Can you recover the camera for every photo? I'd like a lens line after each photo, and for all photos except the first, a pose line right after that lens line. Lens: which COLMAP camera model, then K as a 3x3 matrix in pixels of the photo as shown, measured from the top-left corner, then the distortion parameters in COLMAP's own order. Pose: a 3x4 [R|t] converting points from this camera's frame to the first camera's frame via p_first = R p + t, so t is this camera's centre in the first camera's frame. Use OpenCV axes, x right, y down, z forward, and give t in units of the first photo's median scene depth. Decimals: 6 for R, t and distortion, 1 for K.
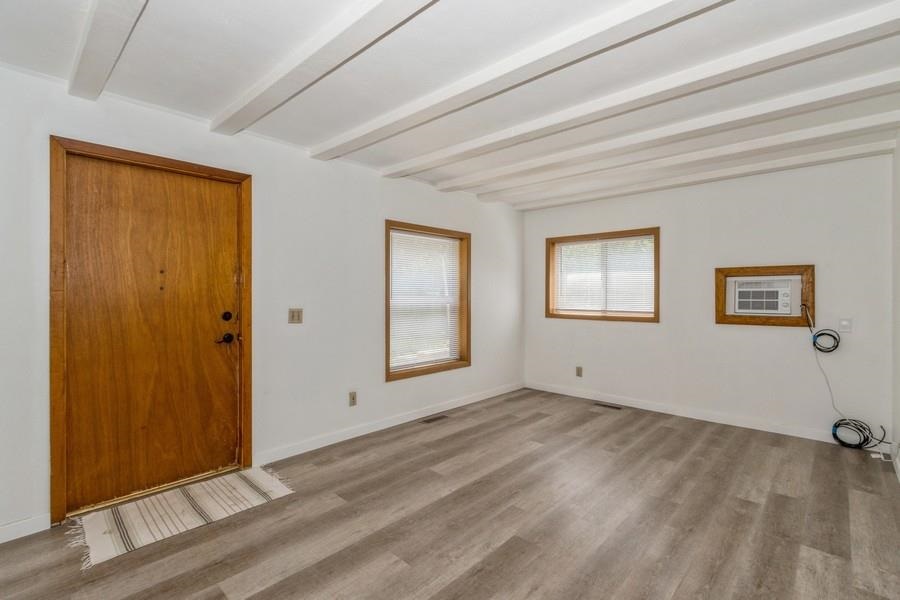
lens RADIAL K [[421.8, 0, 448.2], [0, 421.8, 296.9], [0, 0, 1]] dist [0.001154, -0.002178]
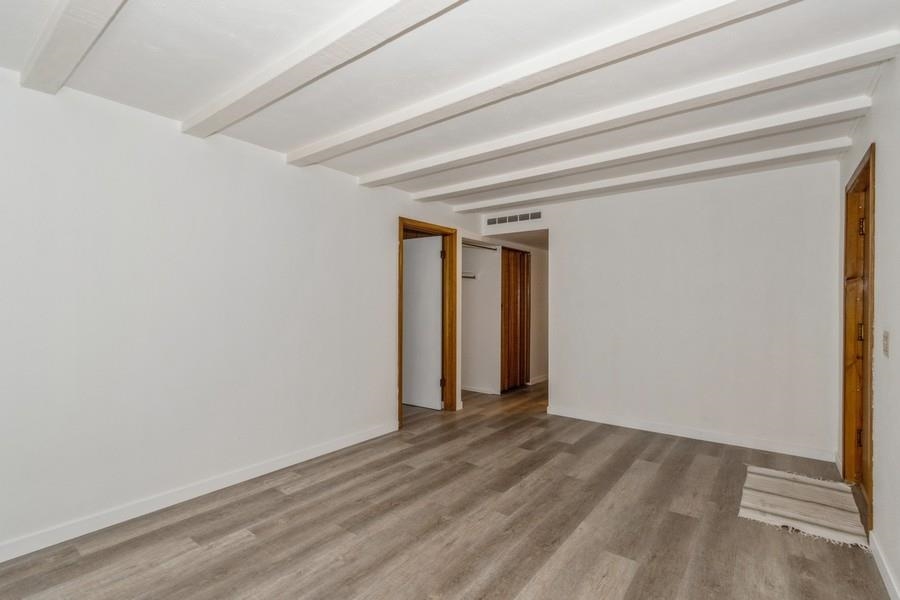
lens RADIAL K [[421.8, 0, 451.4], [0, 421.8, 301.6], [0, 0, 1]] dist [0.001154, -0.002178]
pose [[-0.995320, -0.003232, -0.096581, 0.387354], [-0.003875, 0.999972, 0.006471, -0.020005], [0.096557, 0.006815, -0.995304, 1.990457]]
